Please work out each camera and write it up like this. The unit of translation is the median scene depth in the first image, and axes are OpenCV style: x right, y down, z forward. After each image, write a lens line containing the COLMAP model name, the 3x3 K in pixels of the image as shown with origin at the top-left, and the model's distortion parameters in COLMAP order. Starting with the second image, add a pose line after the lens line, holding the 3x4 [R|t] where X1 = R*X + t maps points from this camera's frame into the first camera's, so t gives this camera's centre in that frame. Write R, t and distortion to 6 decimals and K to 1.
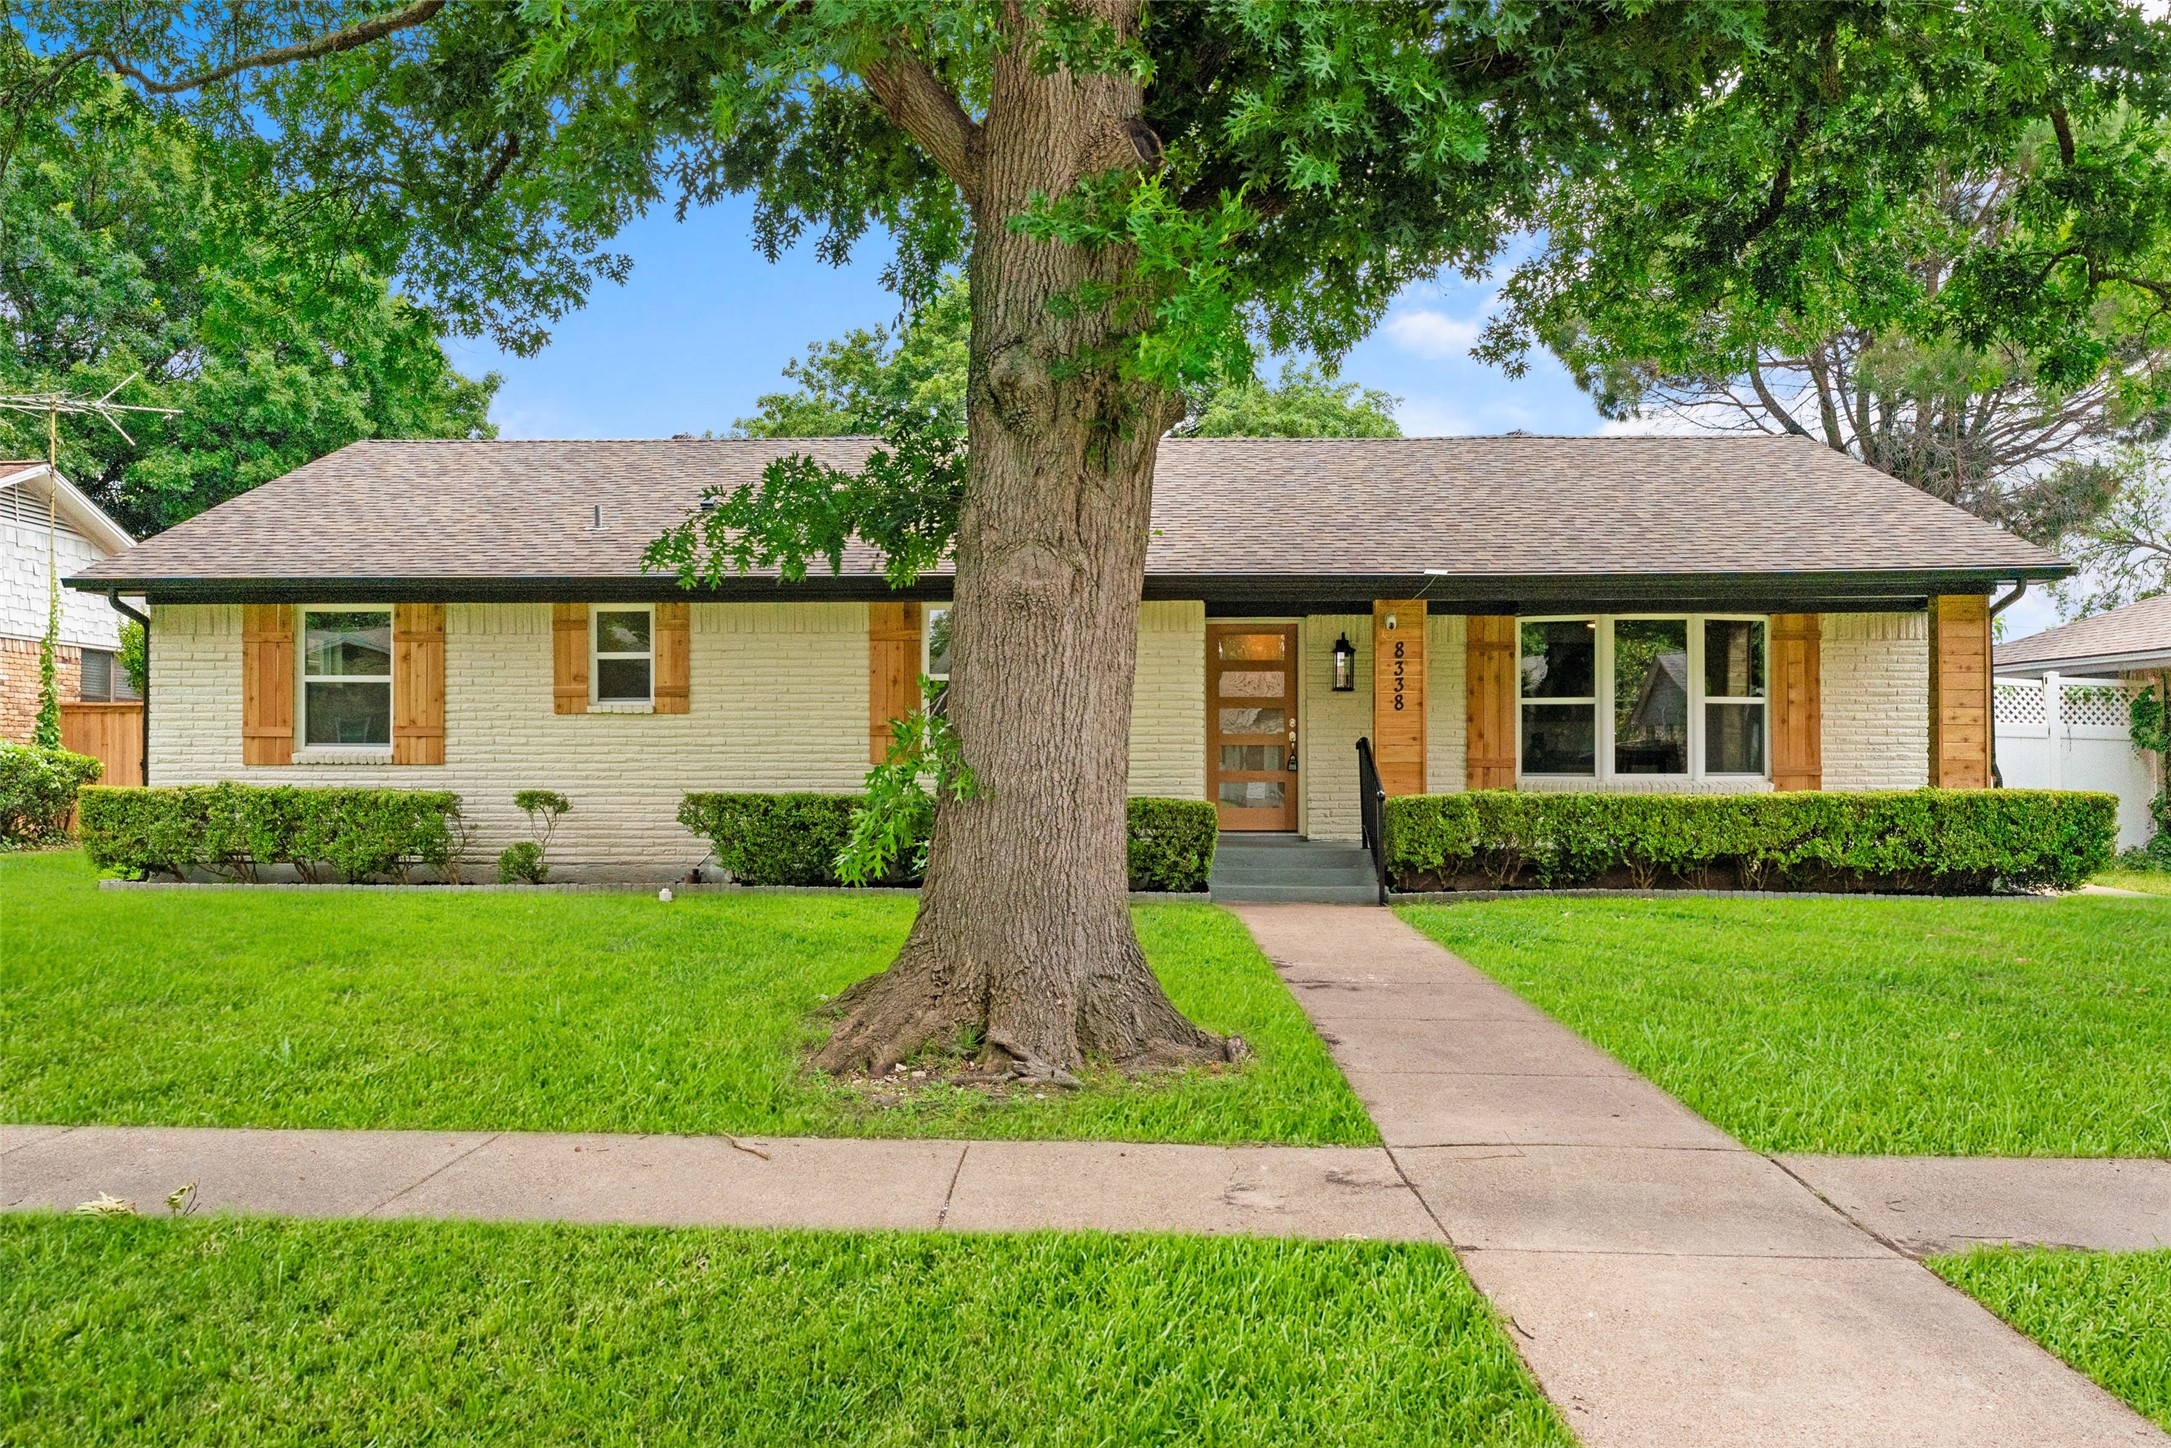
lens RADIAL K [[1741.9, 0, 1085.5], [0, 1741.9, 724.0], [0, 0, 1]] dist [0.007915, 0.003999]
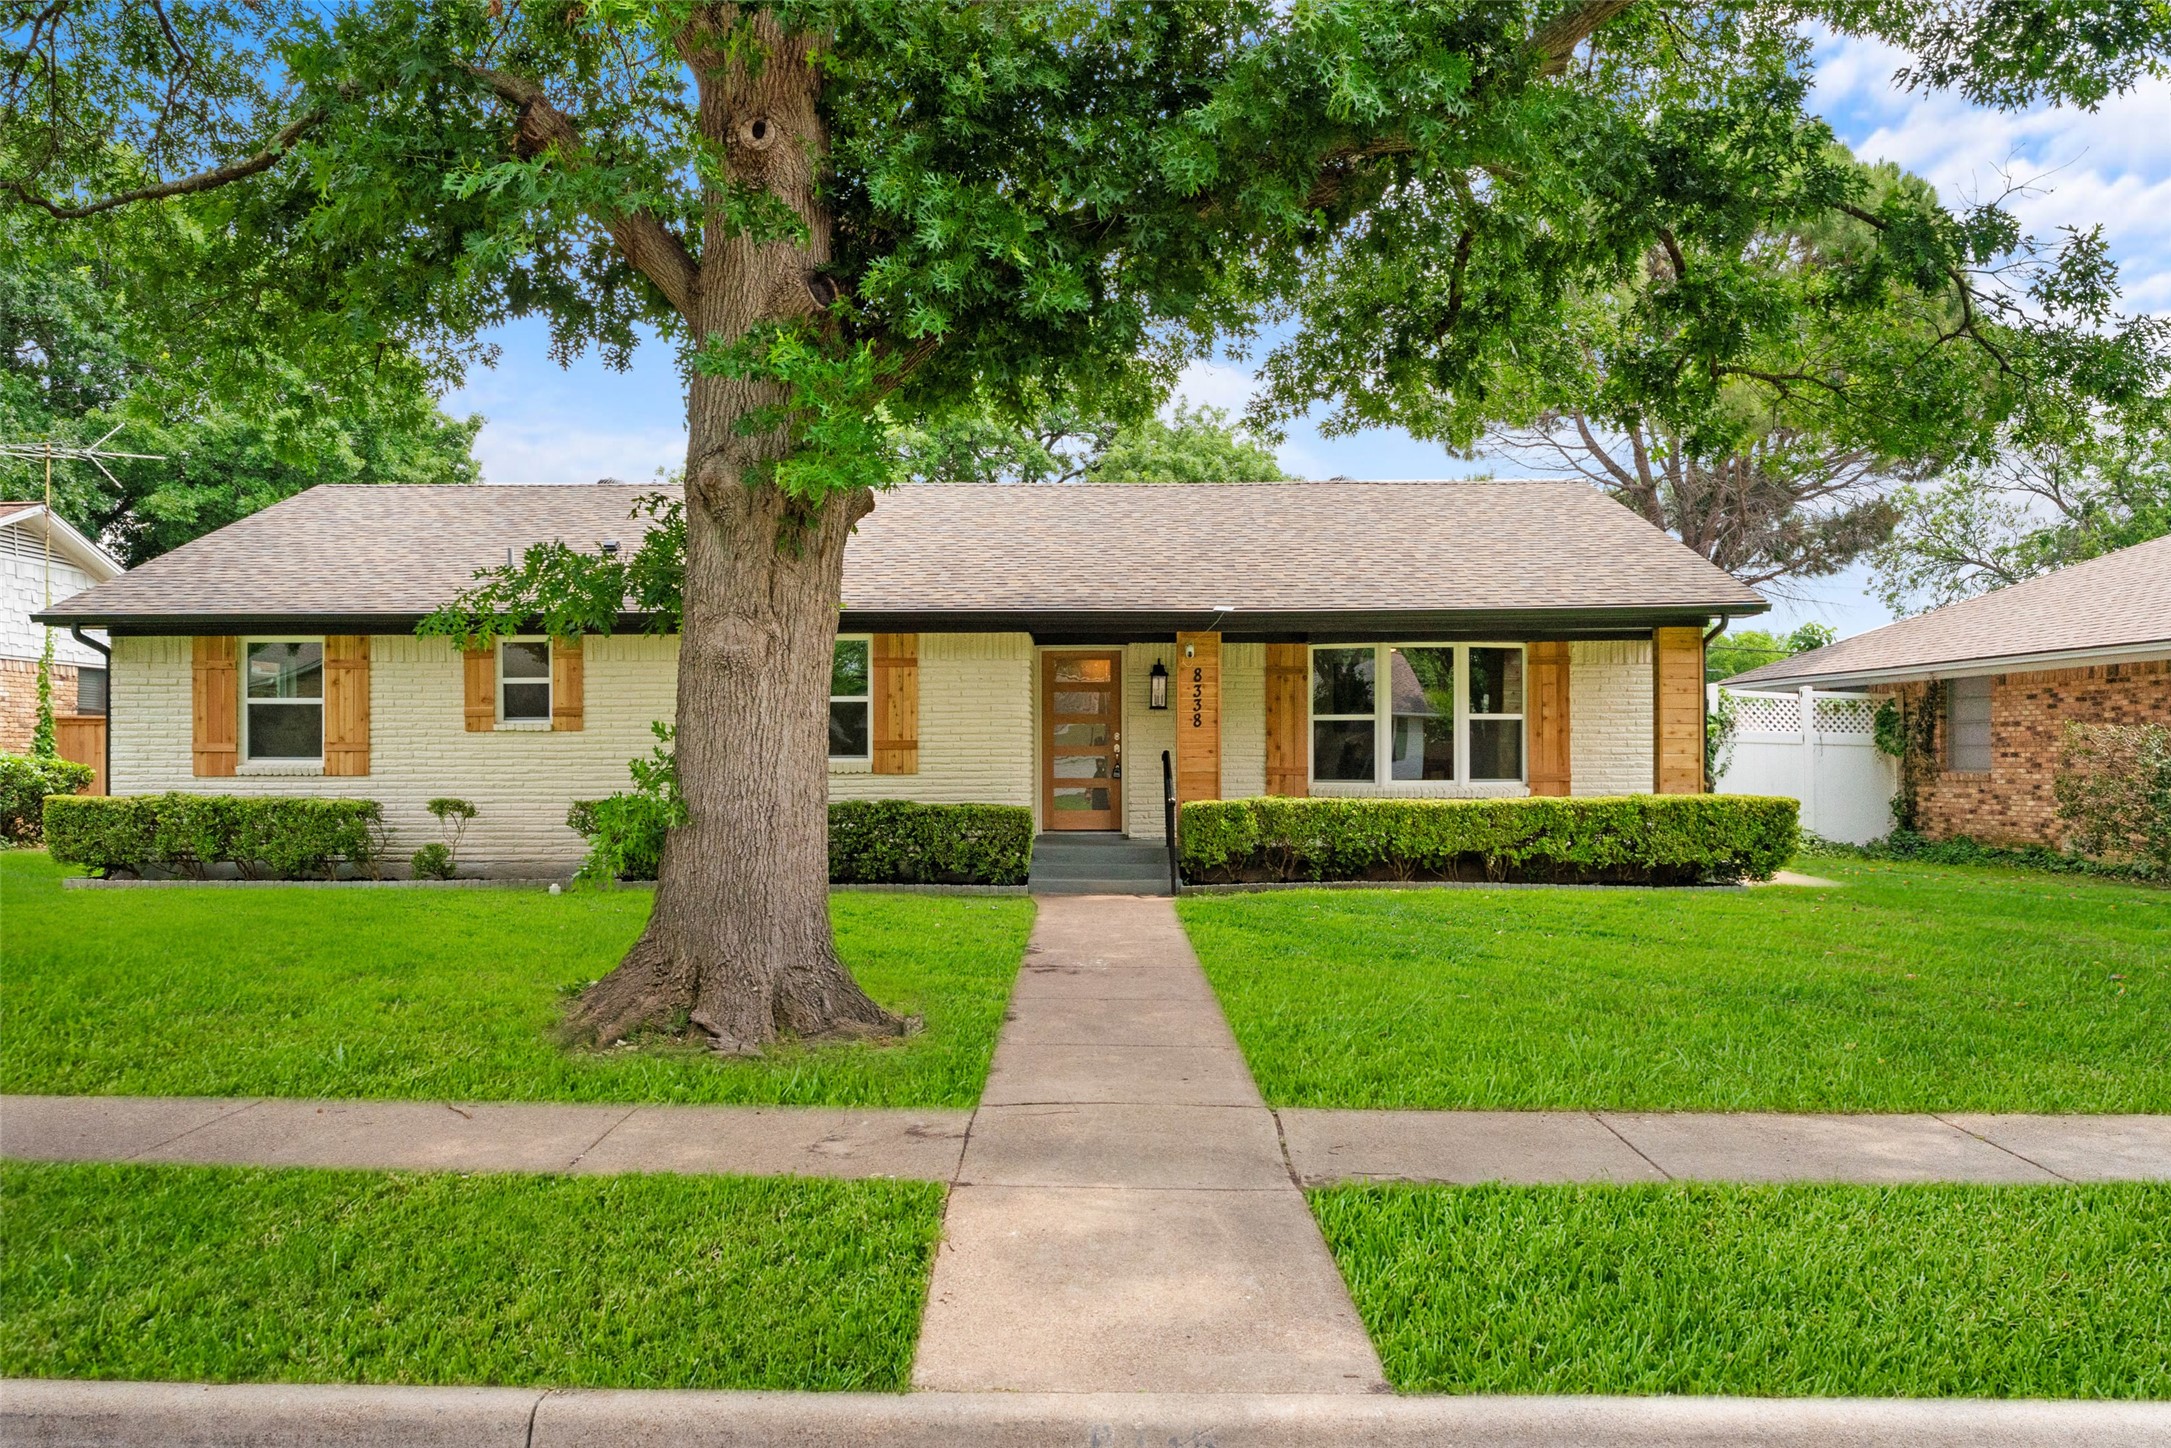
lens RADIAL K [[1590.4, 0, 1085.5], [0, 1590.4, 724.0], [0, 0, 1]] dist [0.005277, 0.003645]
pose [[0.999930, -0.001835, 0.011721, 0.093147], [0.001791, 0.999991, 0.003758, -0.014002], [-0.011728, -0.003737, 0.999924, -0.055654]]
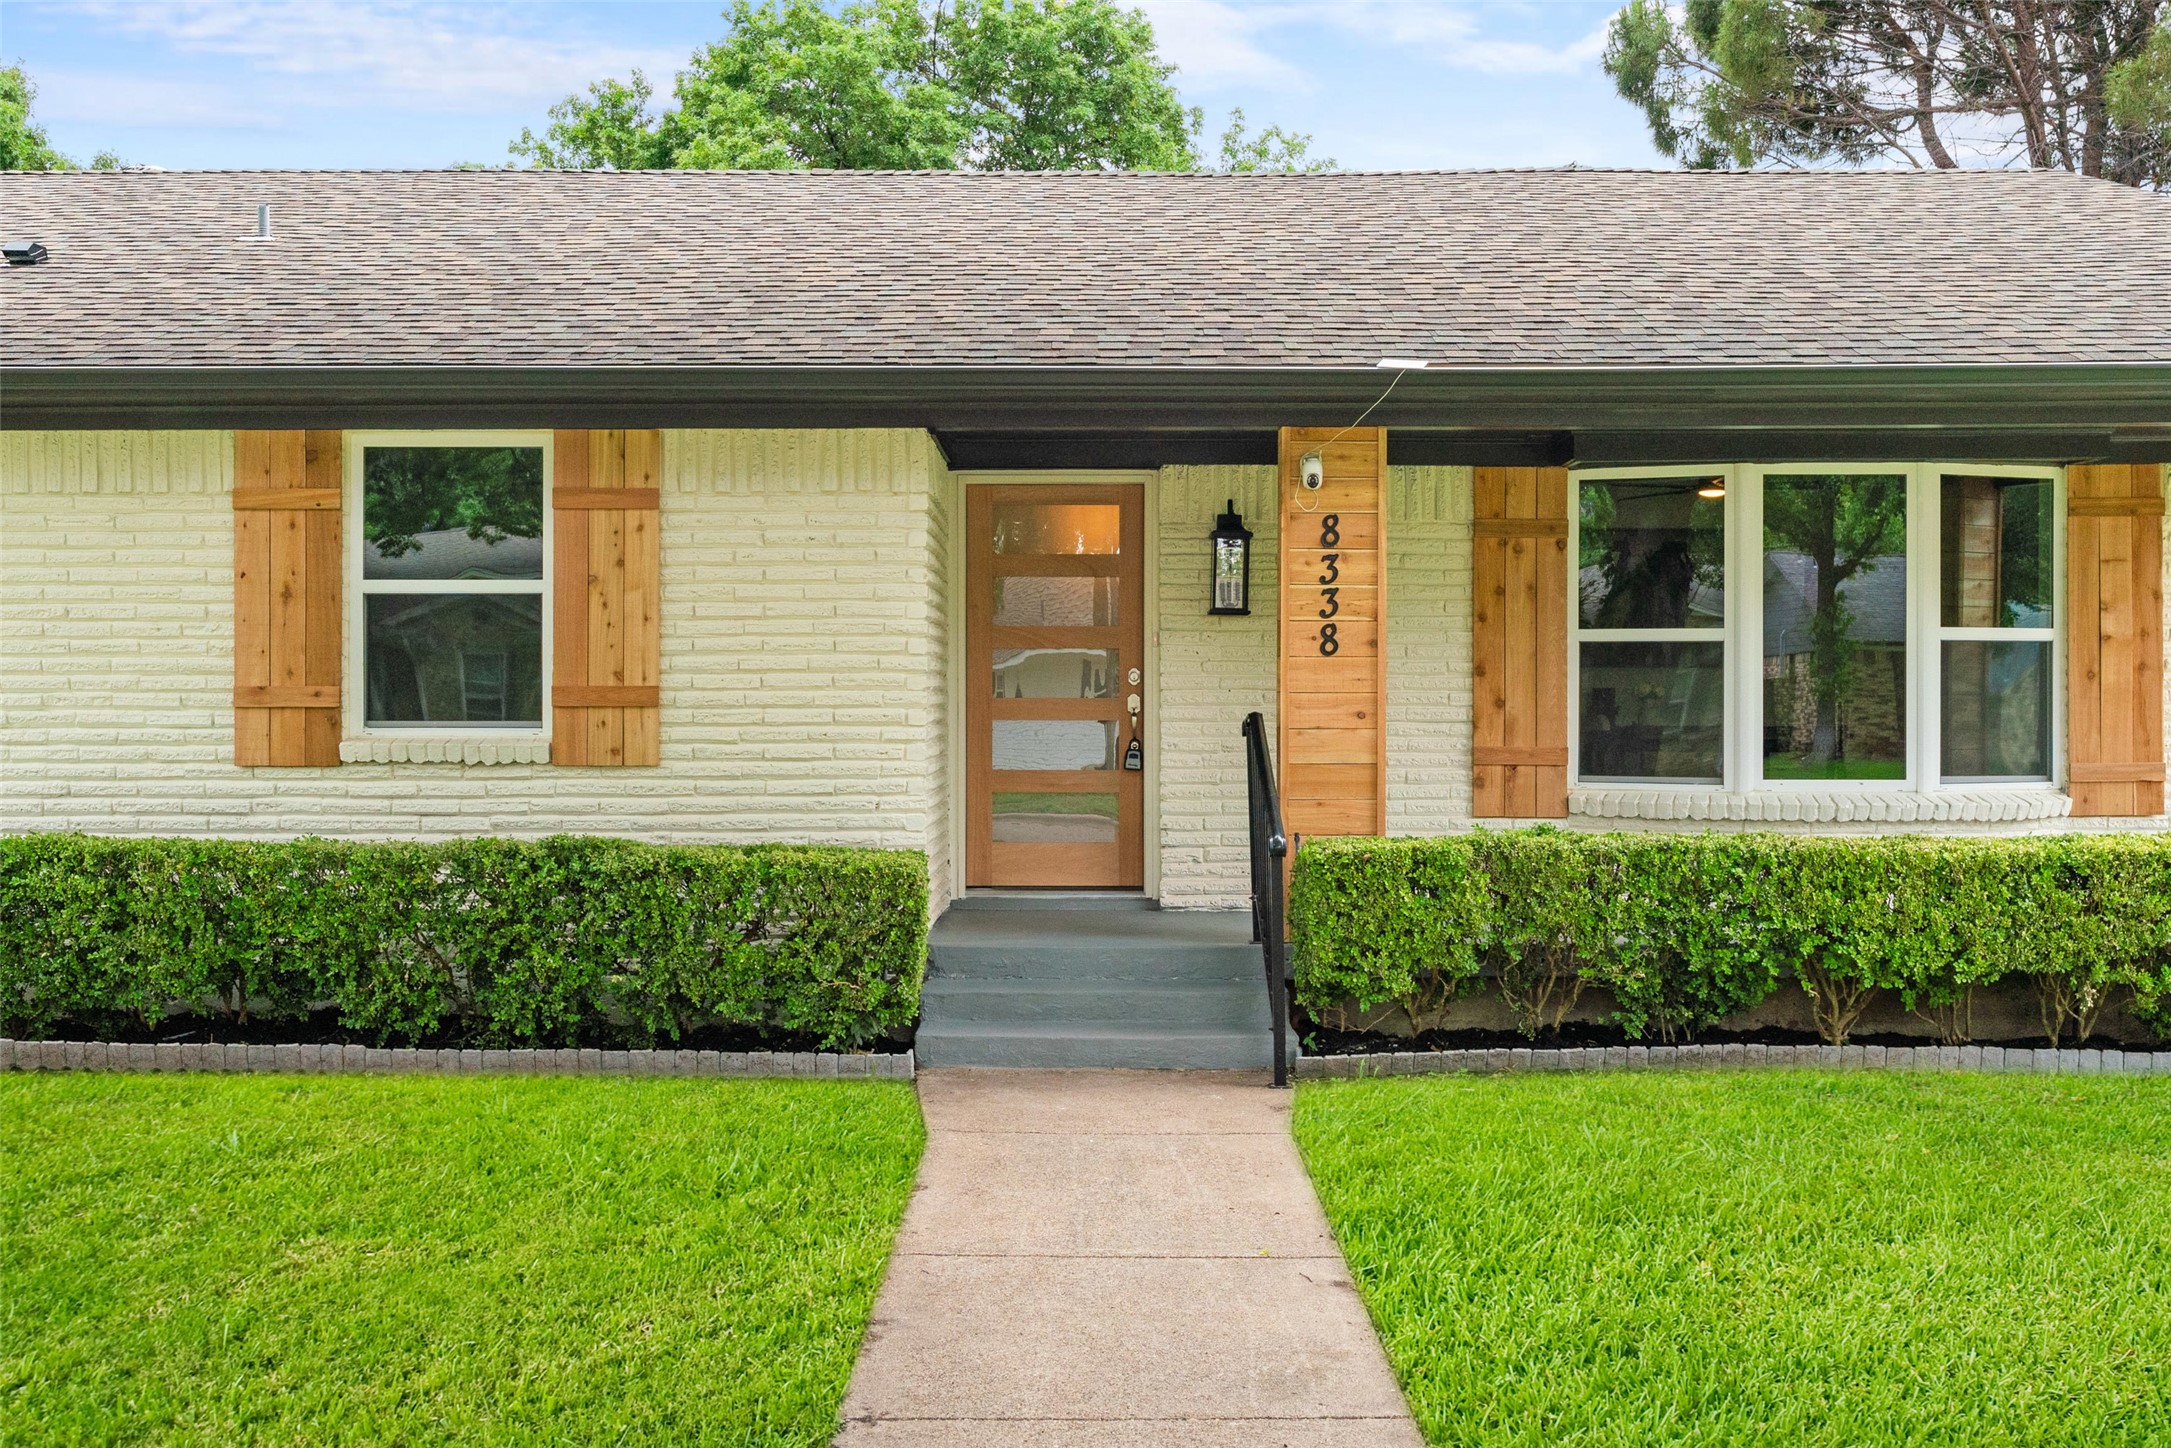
lens RADIAL K [[2035.6, 0, 1091.3], [0, 2035.6, 665.1], [0, 0, 1]] dist [0.004666, -0.002023]
pose [[0.999863, 0.000758, 0.016543, 0.104519], [-0.000934, 0.999943, 0.010630, -0.011326], [-0.016534, -0.010644, 0.999807, 0.435733]]
